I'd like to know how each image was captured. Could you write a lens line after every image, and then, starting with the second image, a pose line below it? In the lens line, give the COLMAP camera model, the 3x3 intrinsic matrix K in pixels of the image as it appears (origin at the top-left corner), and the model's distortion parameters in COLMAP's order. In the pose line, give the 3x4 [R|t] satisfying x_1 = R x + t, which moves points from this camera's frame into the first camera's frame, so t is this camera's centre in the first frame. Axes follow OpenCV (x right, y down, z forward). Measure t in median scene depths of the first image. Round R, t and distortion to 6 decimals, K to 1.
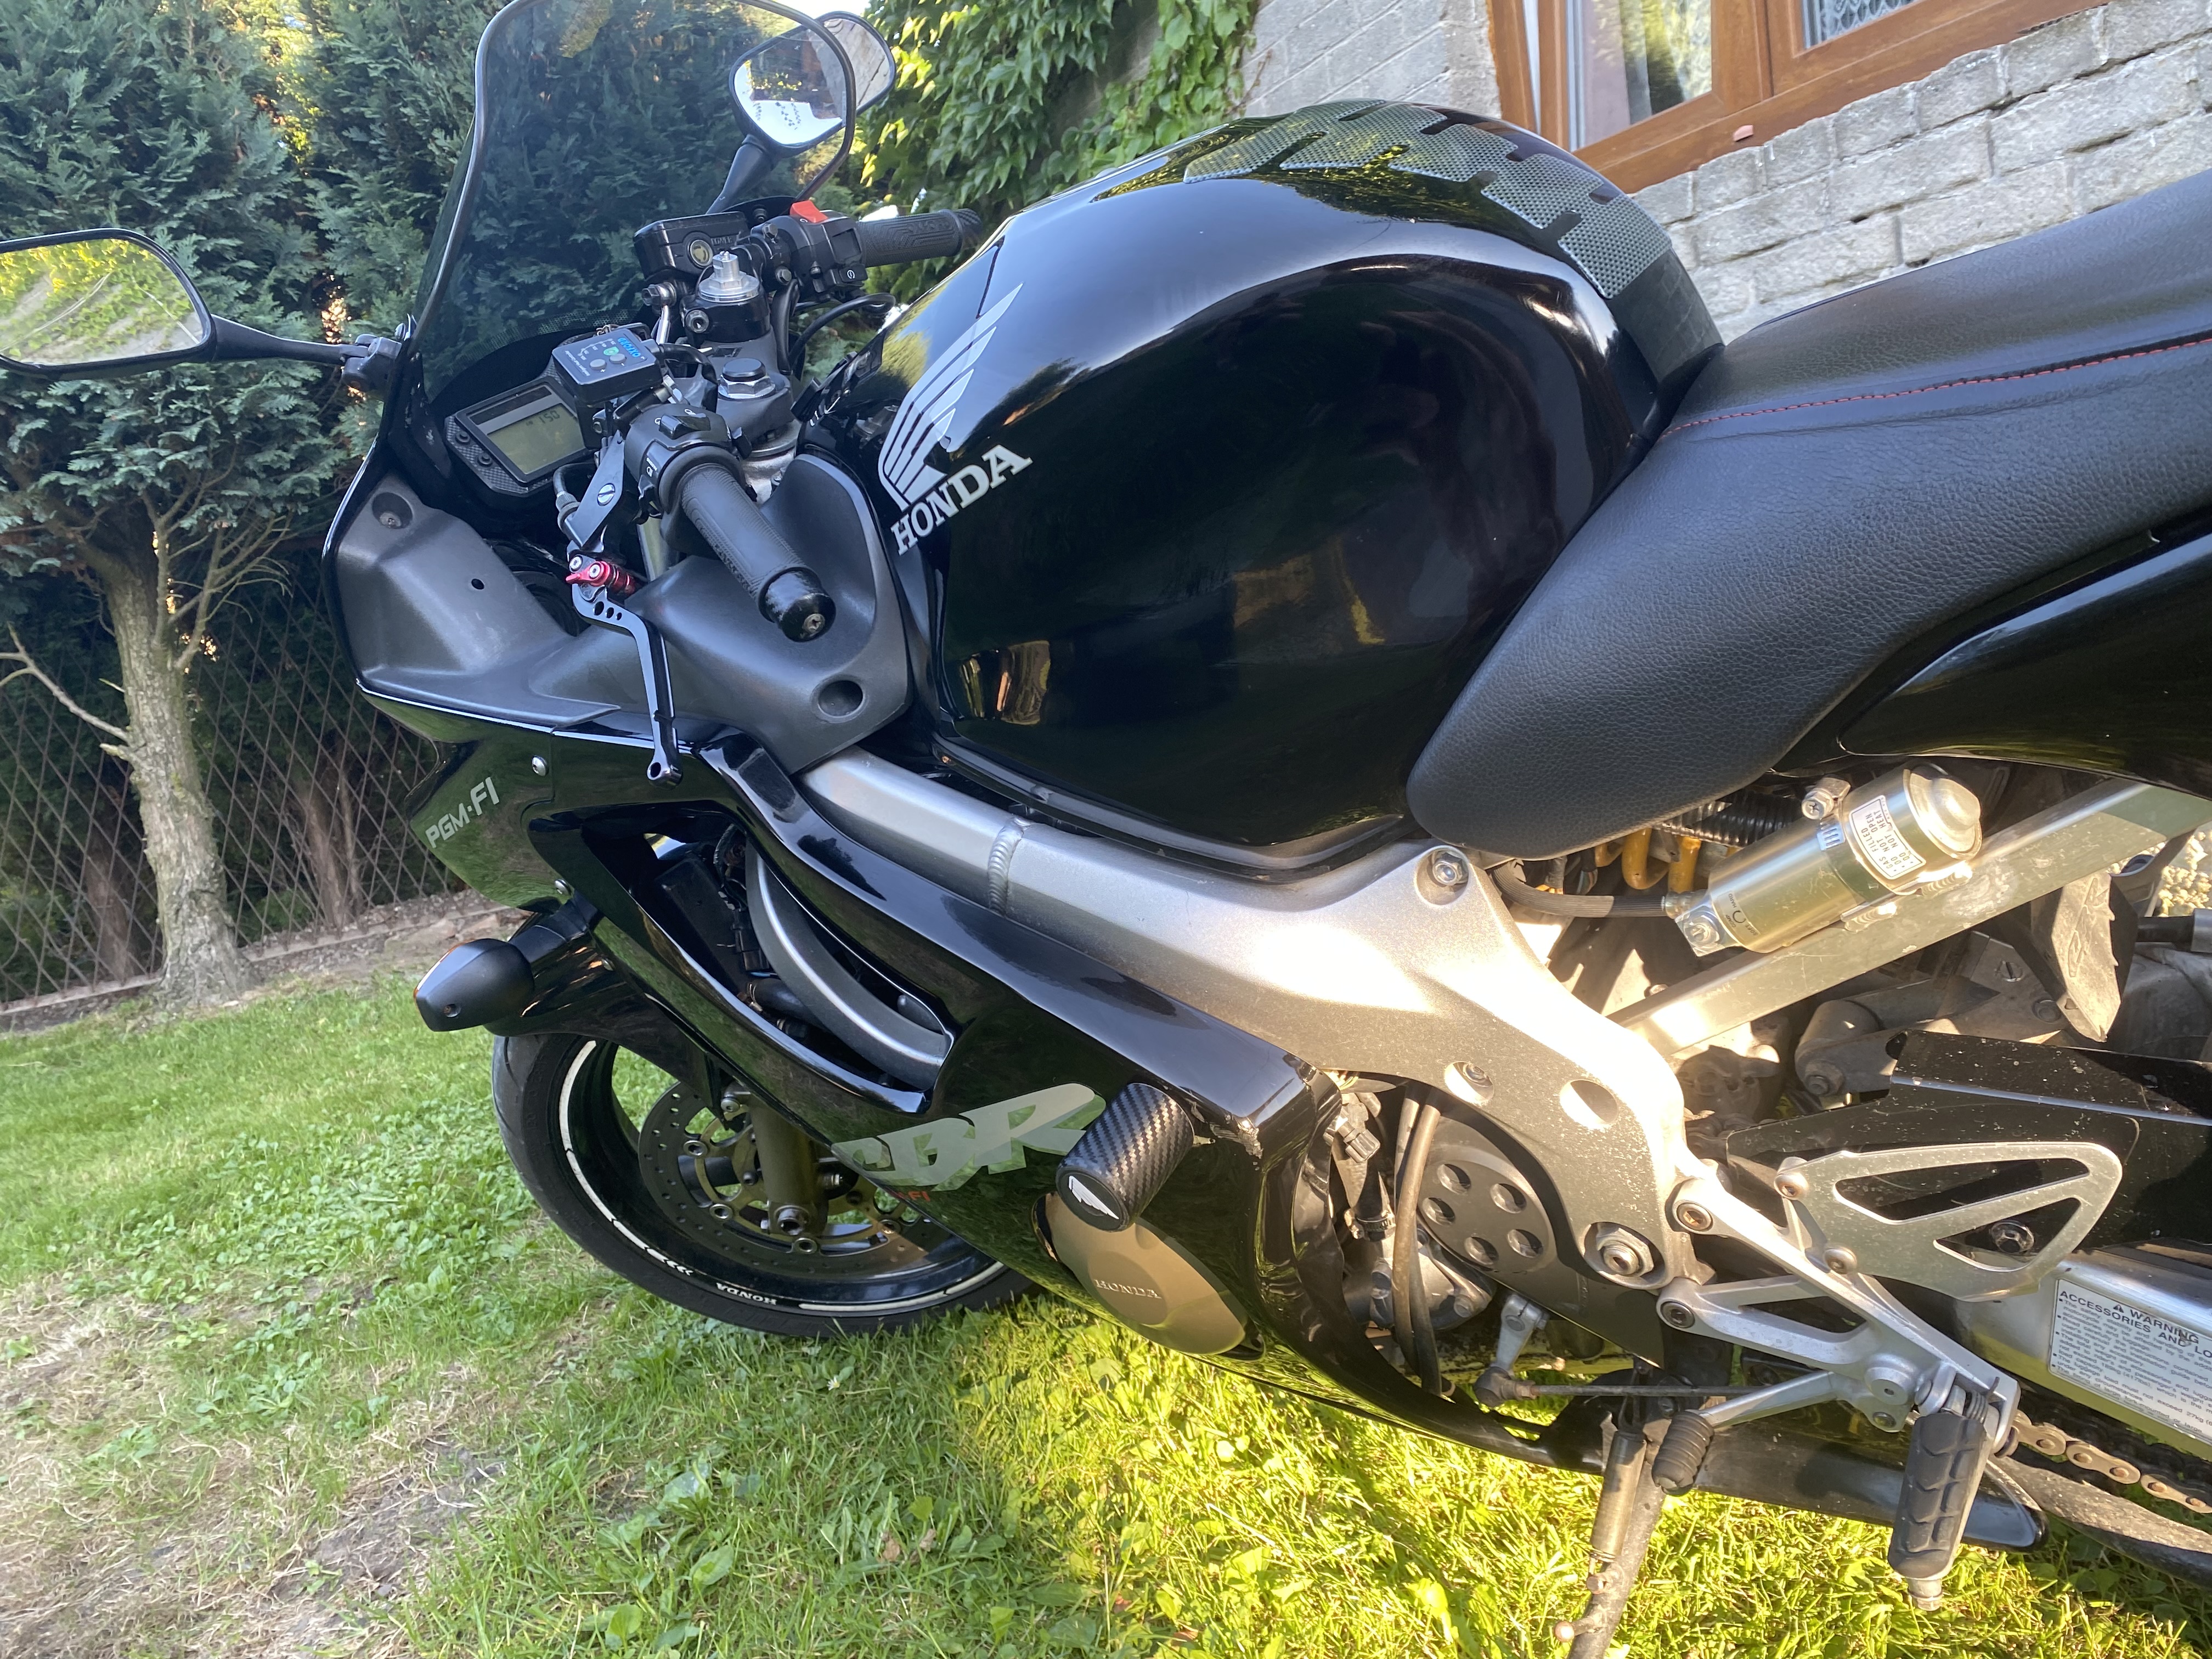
lens RADIAL K [[1684.3, 0, 1128.2], [0, 1684.3, 838.6], [0, 0, 1]] dist [0.019618, -0.016018]
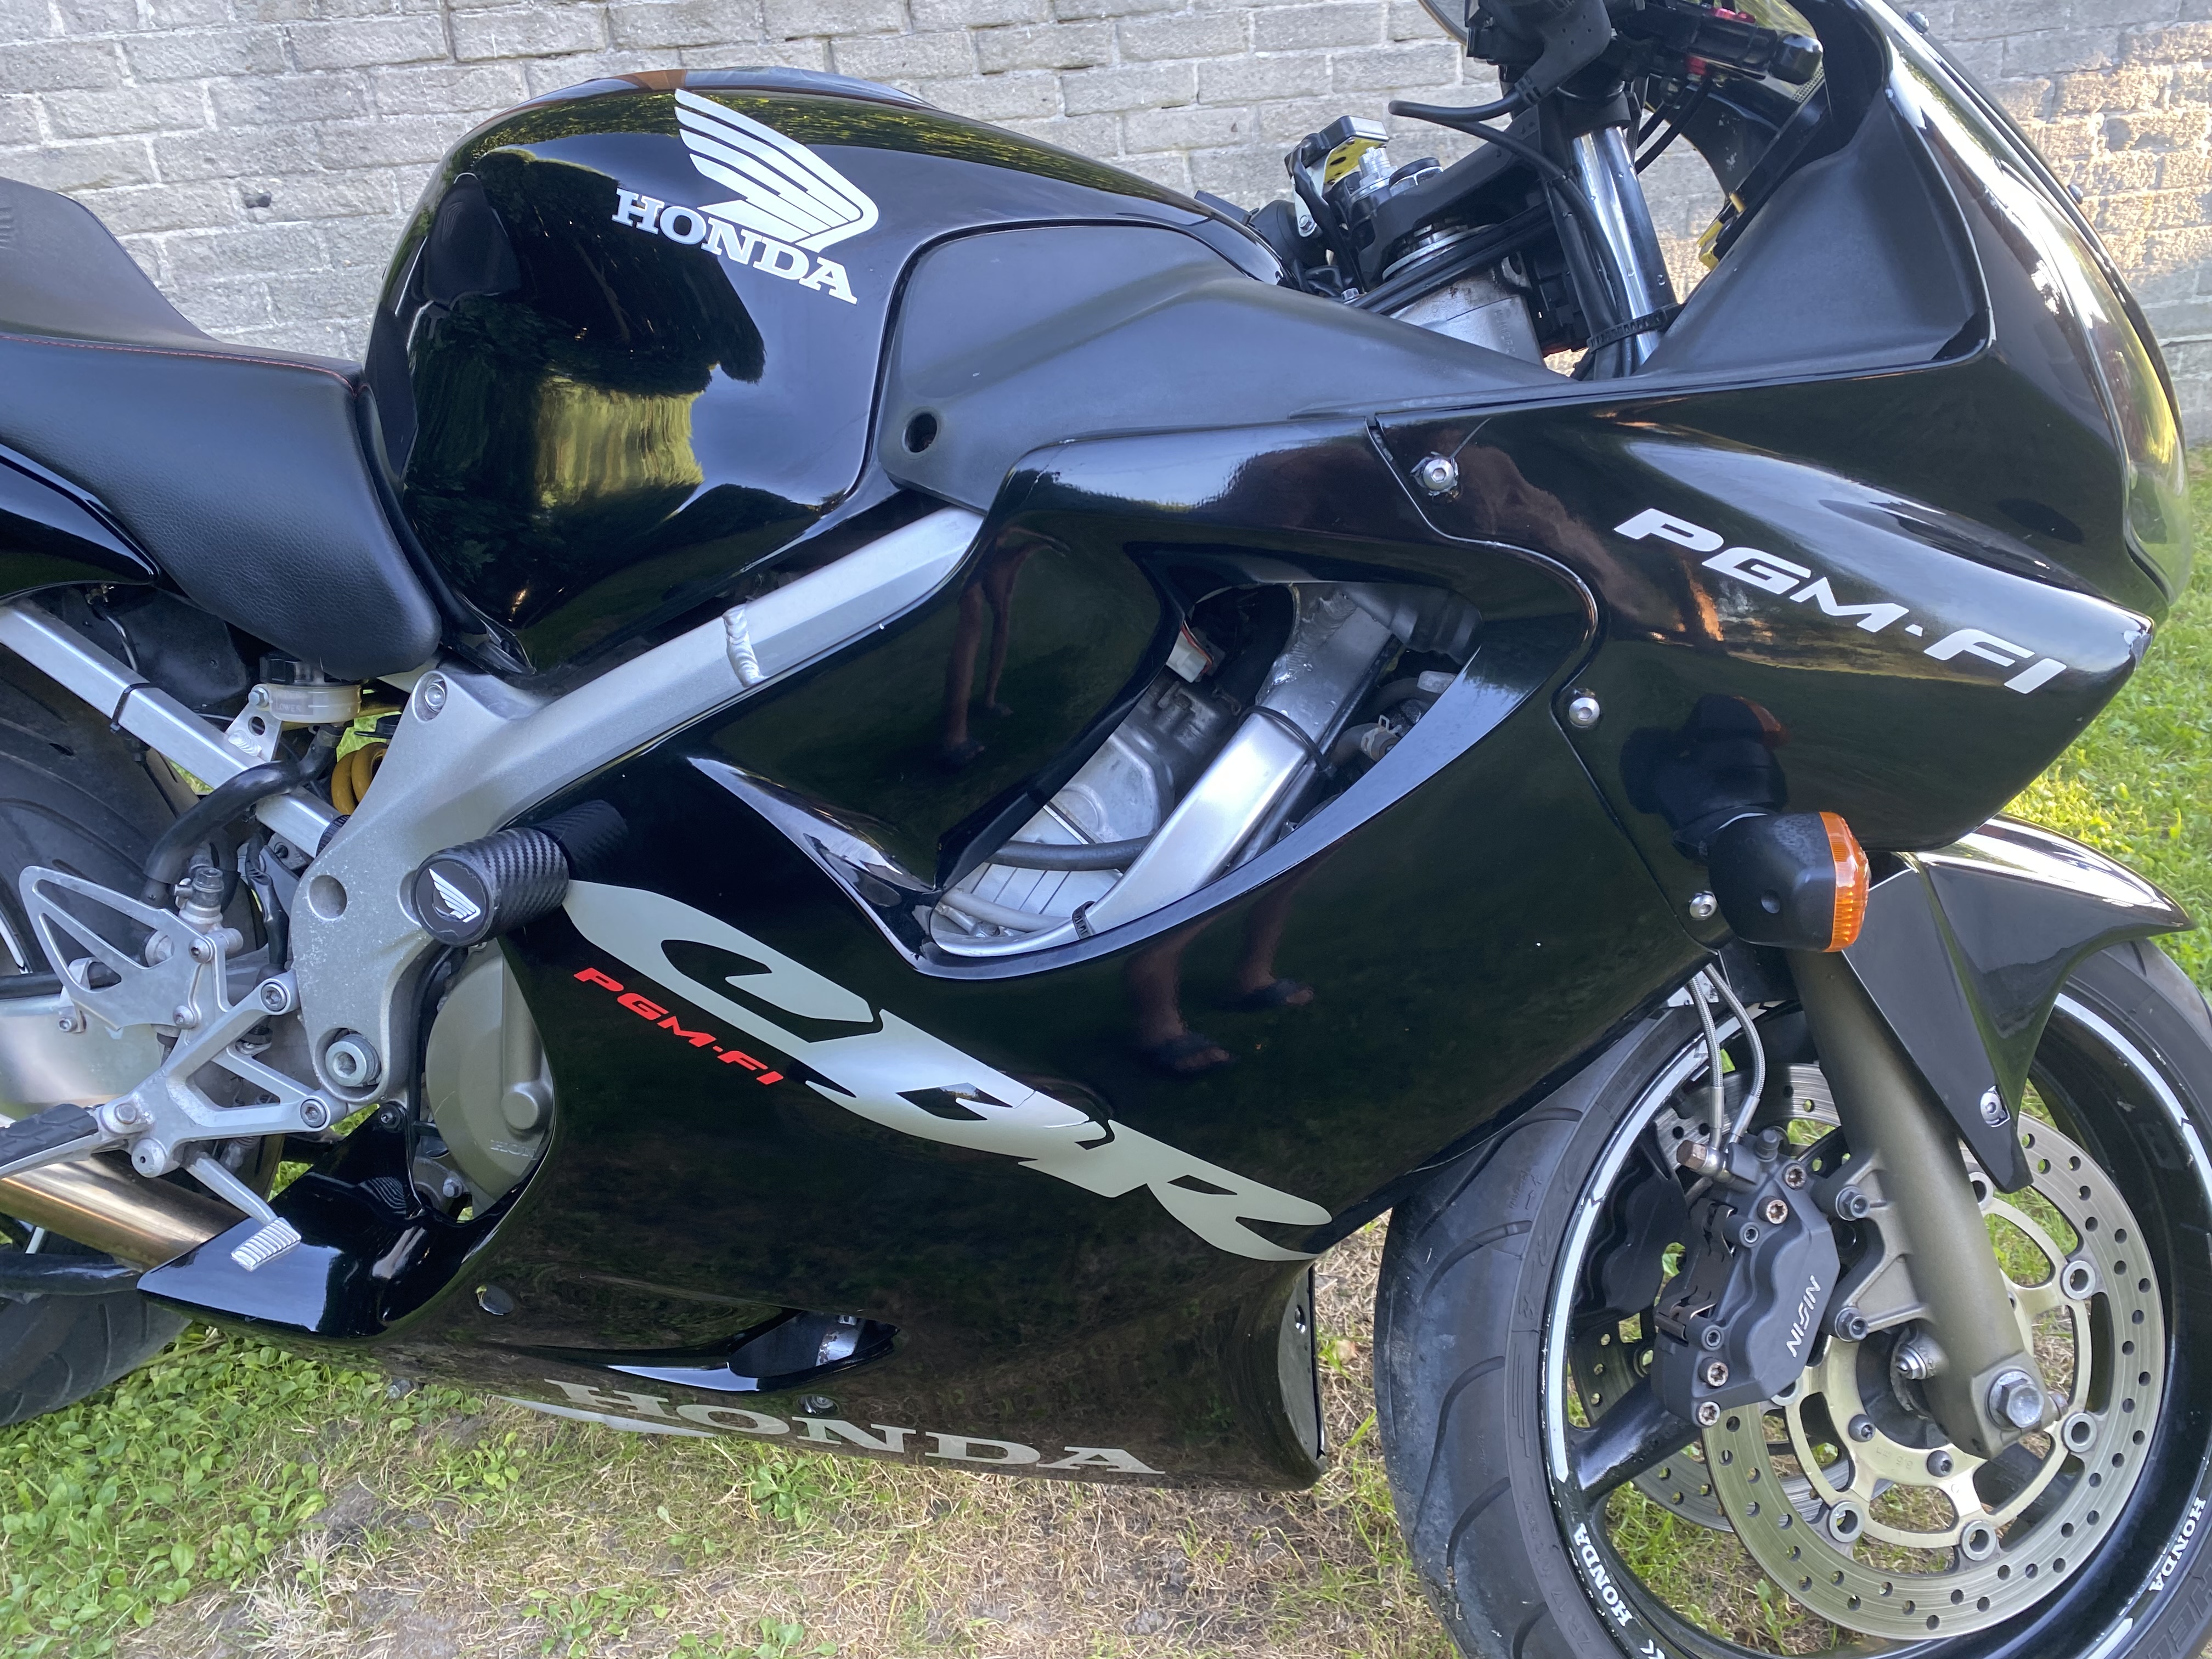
lens RADIAL K [[1684.3, 0, 1106.6], [0, 1684.3, 845.6], [0, 0, 1]] dist [0.019618, -0.016018]
pose [[0.233709, -0.261452, 0.936495, -2.093487], [0.185710, 0.957440, 0.220954, -0.045691], [-0.954406, 0.122278, 0.272317, 1.188744]]
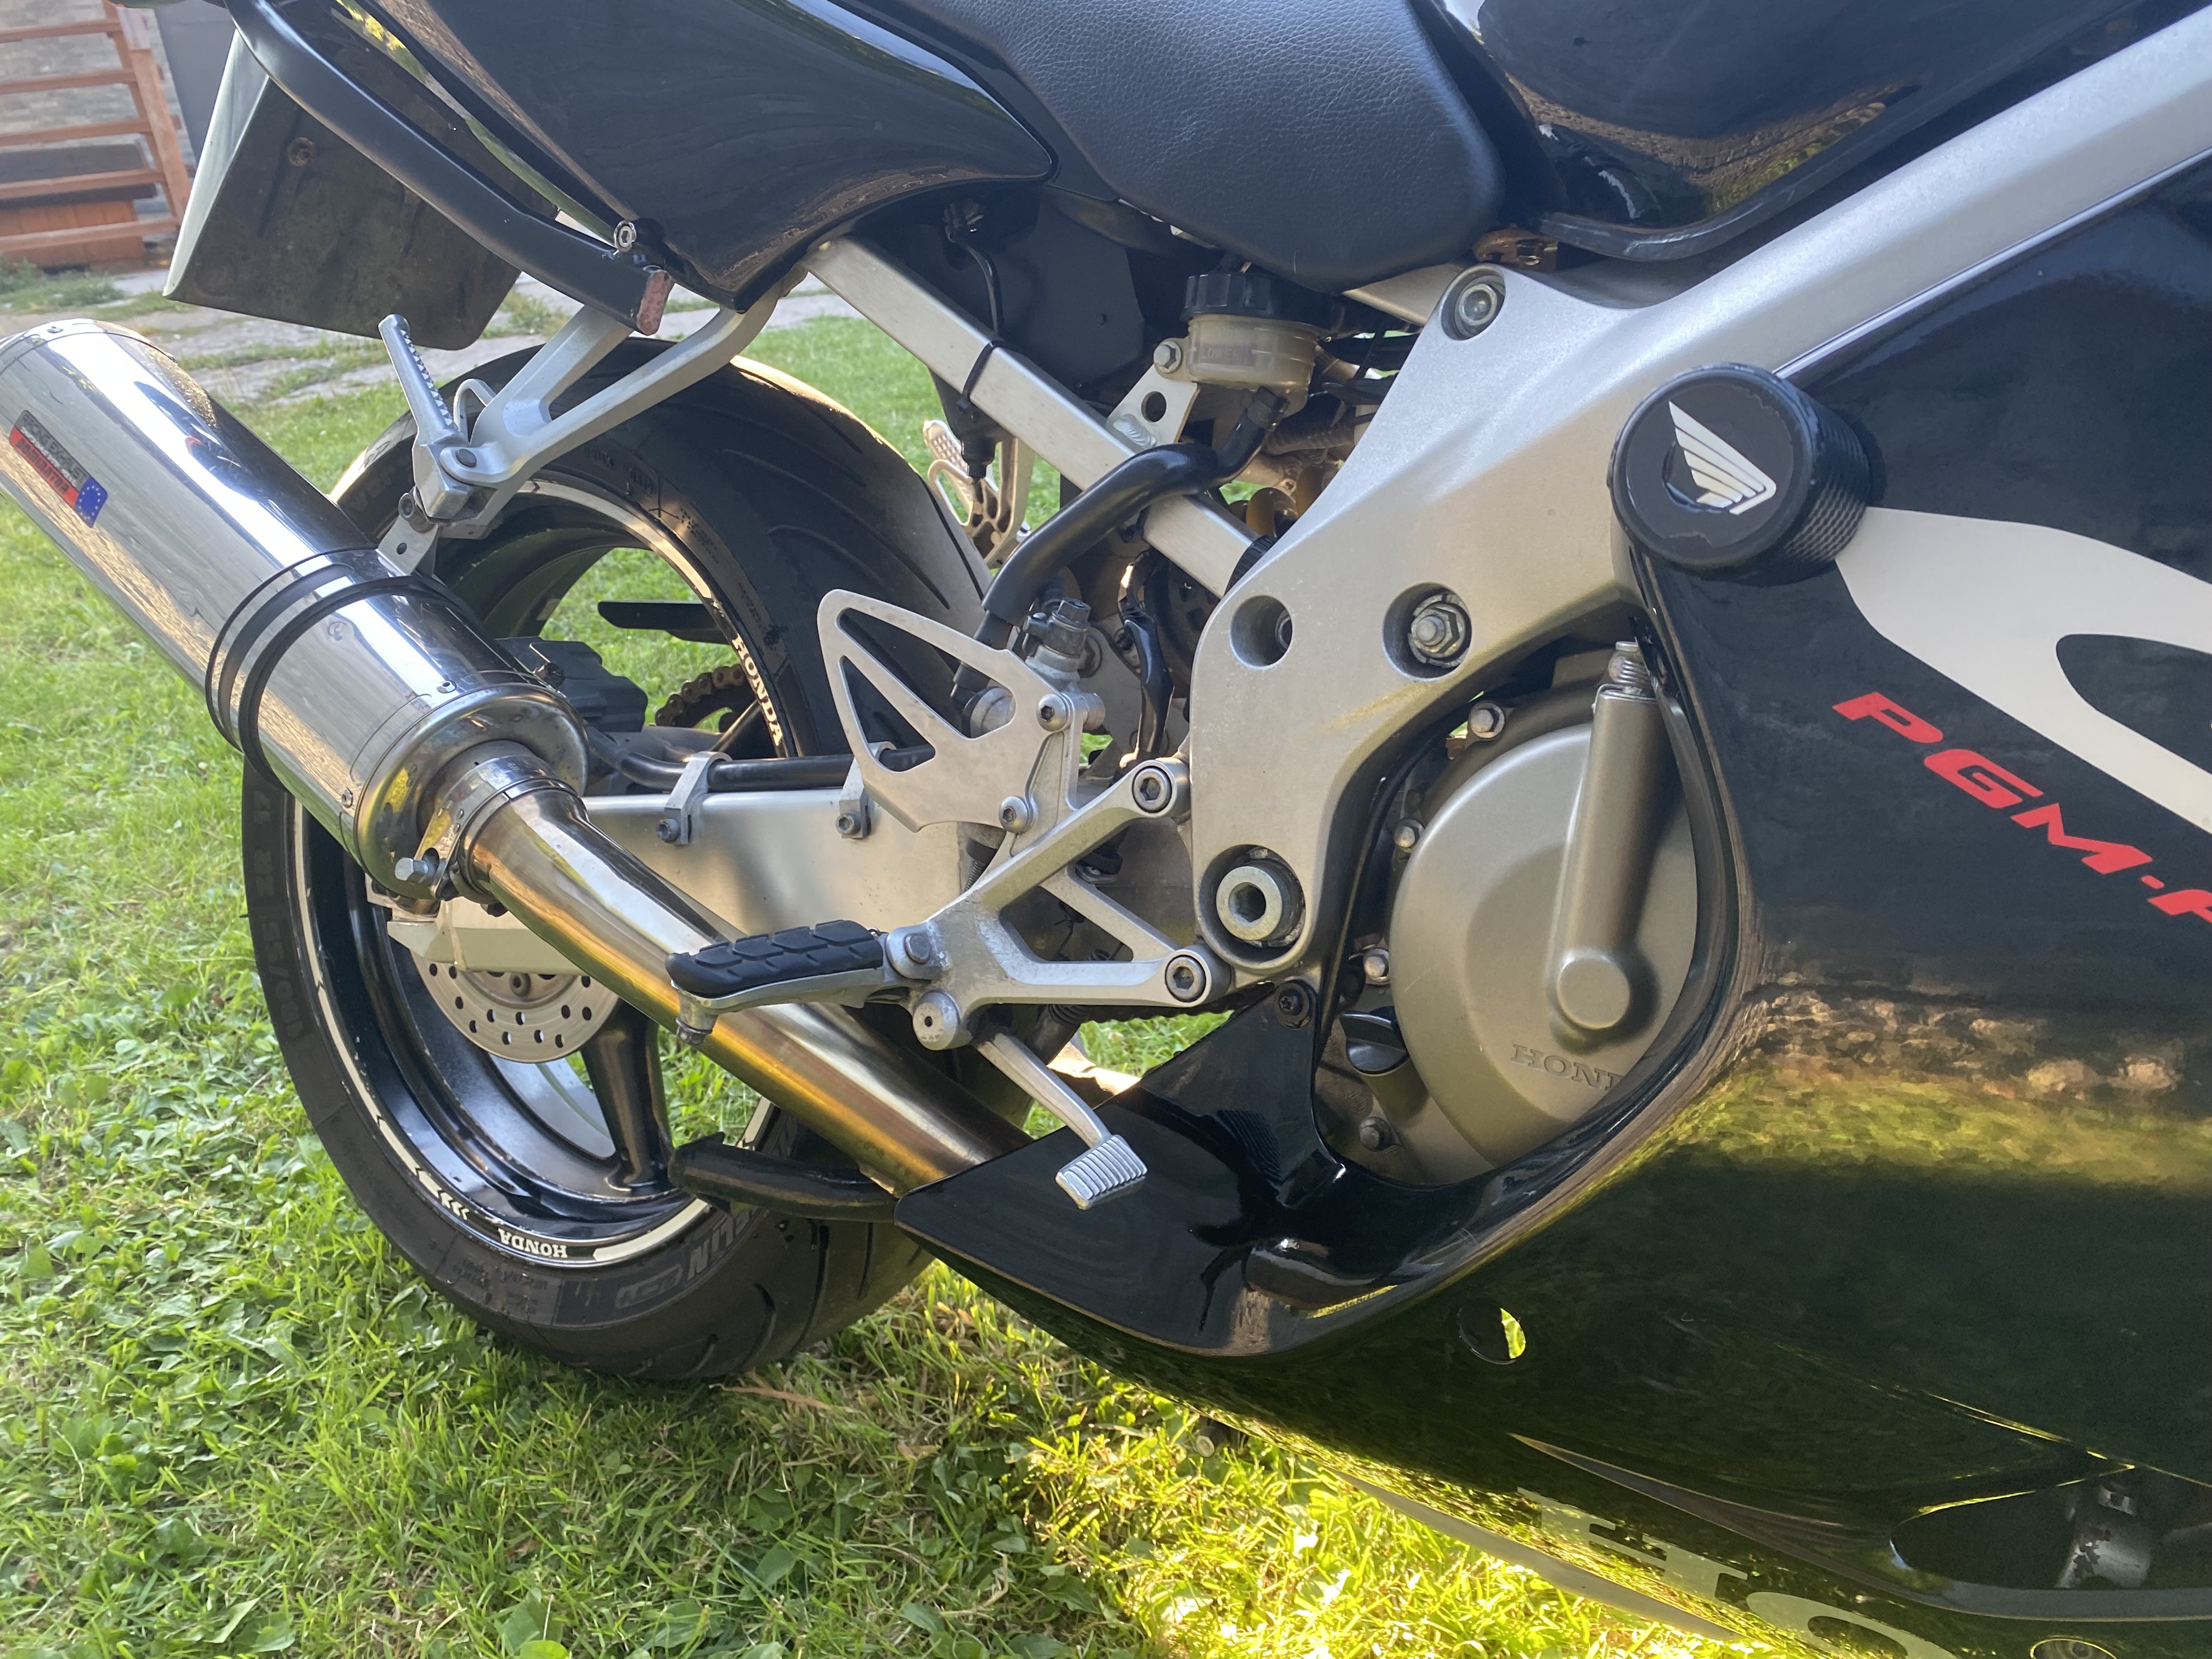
lens RADIAL K [[1684.3, 0, 1127.9], [0, 1684.3, 833.0], [0, 0, 1]] dist [0.019618, -0.016018]
pose [[0.542375, -0.154843, 0.825744, -1.825027], [0.128524, 0.986592, 0.100587, 0.123018], [-0.830248, 0.051572, 0.555004, 1.602488]]
